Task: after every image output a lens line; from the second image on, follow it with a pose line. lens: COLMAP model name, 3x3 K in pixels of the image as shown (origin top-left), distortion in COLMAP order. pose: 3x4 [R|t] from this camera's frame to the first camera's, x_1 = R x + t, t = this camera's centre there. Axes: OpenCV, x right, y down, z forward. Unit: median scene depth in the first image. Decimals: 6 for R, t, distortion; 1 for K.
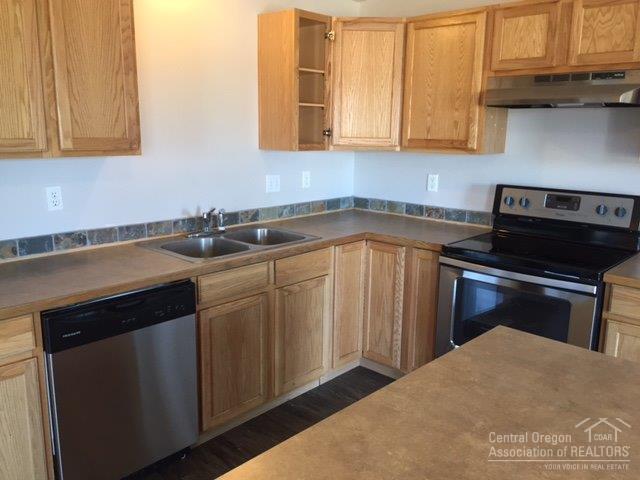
lens RADIAL K [[546.1, 0, 319.5], [0, 546.1, 238.9], [0, 0, 1]] dist [0.064579, -0.066535]
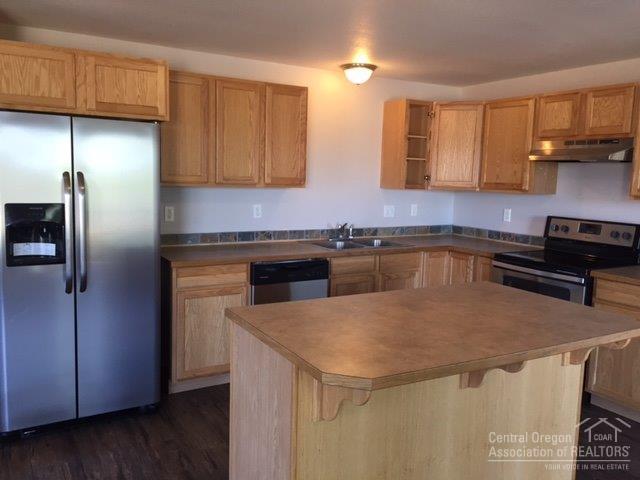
lens RADIAL K [[546.1, 0, 317.7], [0, 546.1, 236.6], [0, 0, 1]] dist [0.064579, -0.066535]
pose [[0.957439, 0.046379, -0.284884, 0.181190], [-0.072453, 0.994022, -0.081673, 0.118198], [0.279393, 0.098838, 0.955076, -0.531159]]
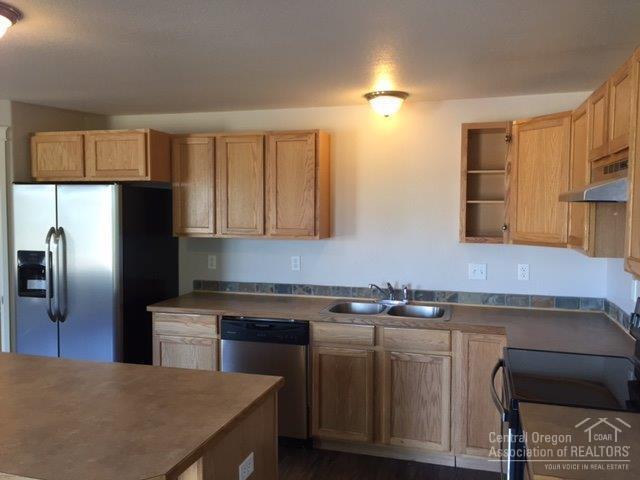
lens RADIAL K [[546.1, 0, 323.1], [0, 546.1, 236.3], [0, 0, 1]] dist [0.064579, -0.066535]
pose [[0.450317, 0.033454, -0.892242, 0.896776], [-0.176358, 0.982944, -0.052153, -0.069579], [0.875278, 0.180839, 0.448536, 0.264217]]
